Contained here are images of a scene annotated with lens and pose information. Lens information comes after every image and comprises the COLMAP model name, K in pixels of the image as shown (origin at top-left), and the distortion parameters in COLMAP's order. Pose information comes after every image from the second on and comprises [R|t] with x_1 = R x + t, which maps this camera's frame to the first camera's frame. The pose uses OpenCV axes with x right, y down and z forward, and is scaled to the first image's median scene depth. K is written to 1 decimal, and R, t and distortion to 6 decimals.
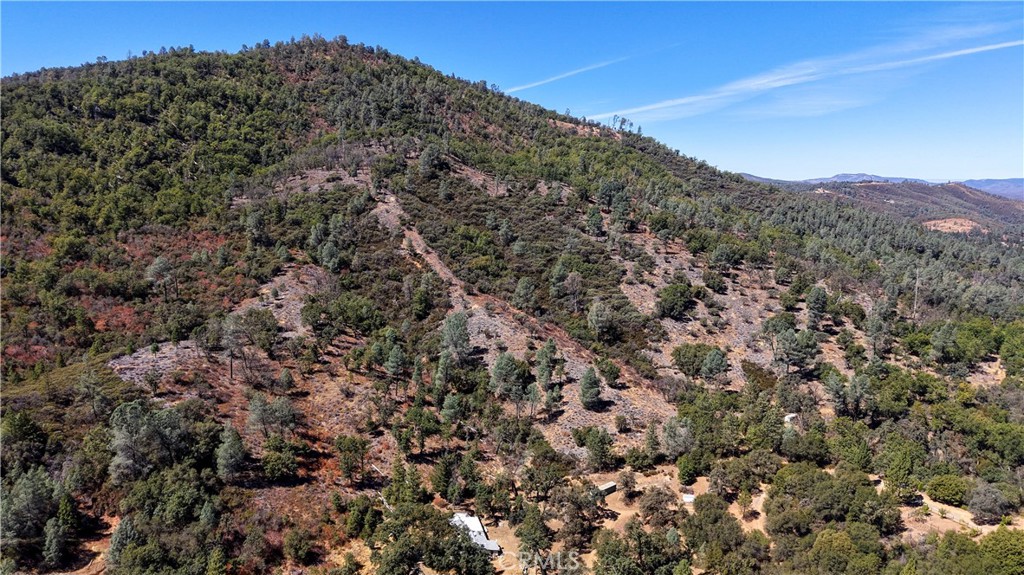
lens RADIAL K [[680.0, 0, 507.0], [0, 680.0, 285.9], [0, 0, 1]] dist [0.001829, -0.004036]
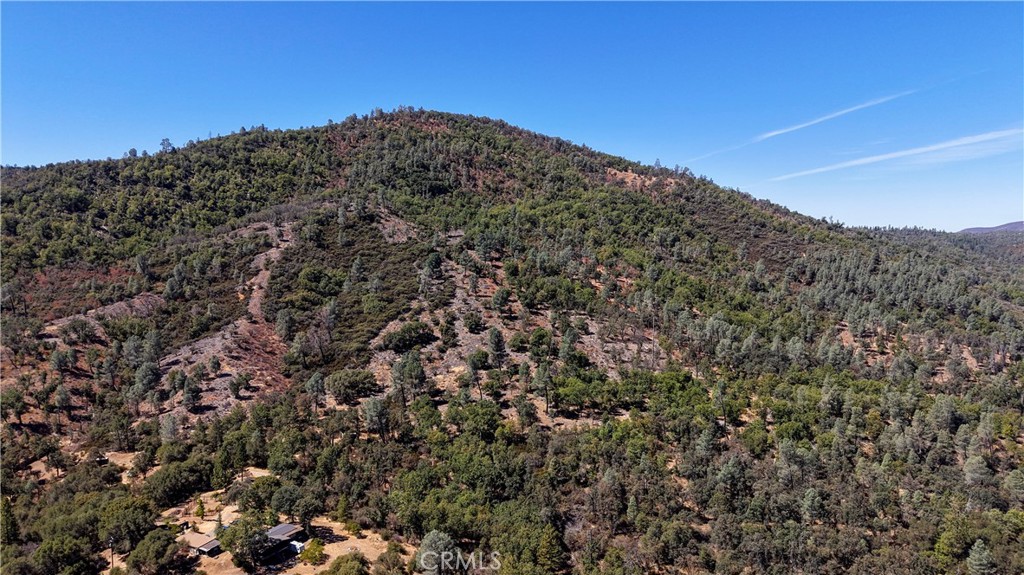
lens RADIAL K [[680.0, 0, 507.0], [0, 680.0, 285.9], [0, 0, 1]] dist [0.001829, -0.004036]
pose [[0.936544, 0.026354, -0.349558, 0.356876], [-0.052108, 0.996558, -0.064477, 0.001342], [0.346655, 0.078601, 0.934694, 0.003948]]
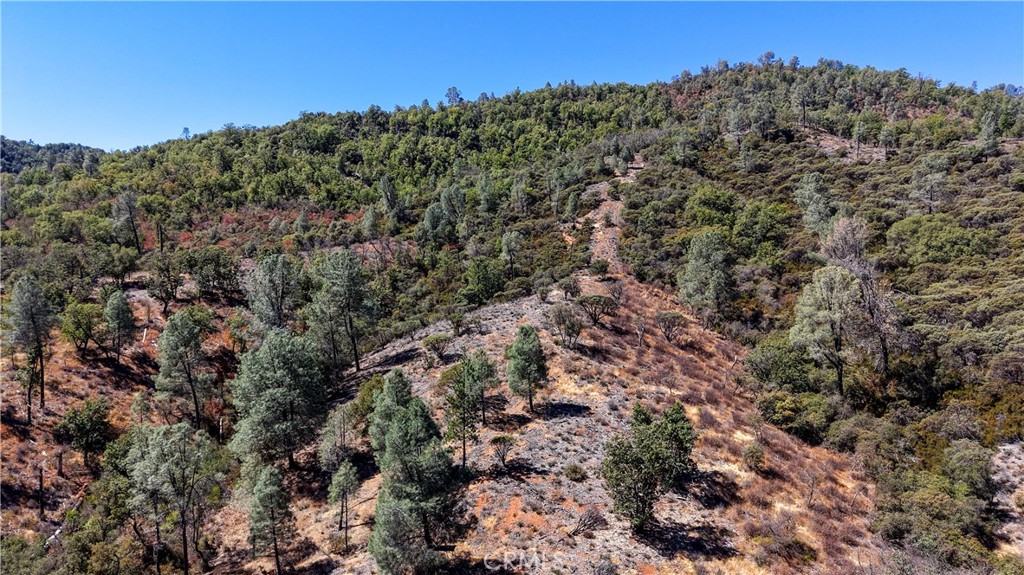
lens RADIAL K [[680.0, 0, 507.0], [0, 680.0, 285.9], [0, 0, 1]] dist [0.001829, -0.004036]
pose [[0.726220, -0.002146, -0.687459, 0.098910], [-0.100134, 0.989000, -0.108867, 0.033507], [0.680131, 0.147900, 0.718016, 0.272349]]
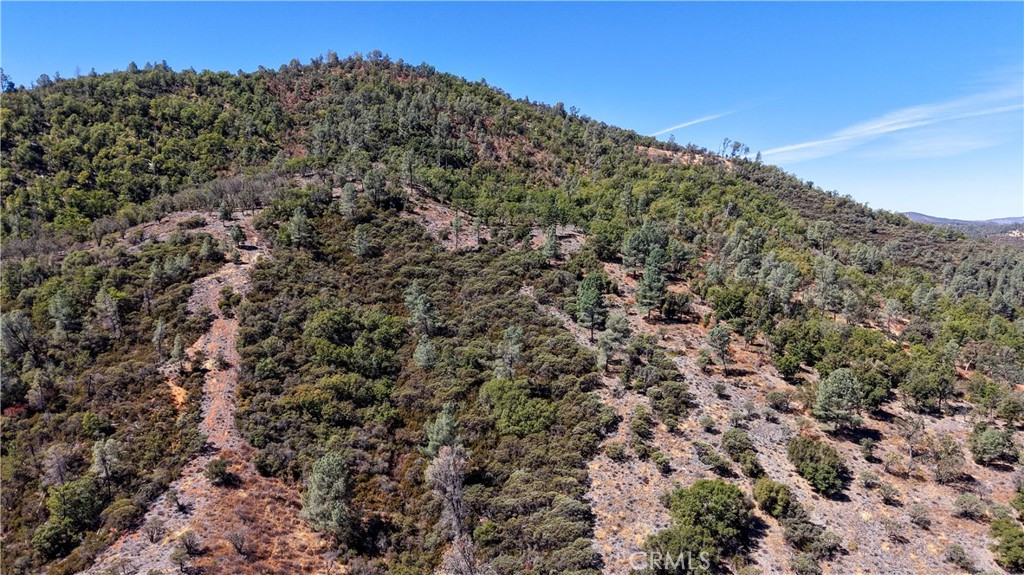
lens RADIAL K [[680.0, 0, 507.0], [0, 680.0, 285.9], [0, 0, 1]] dist [0.001829, -0.004036]
pose [[0.979142, 0.016950, -0.202469, 0.096942], [-0.028756, 0.998044, -0.055509, -0.043427], [0.201132, 0.060173, 0.977714, 0.262078]]
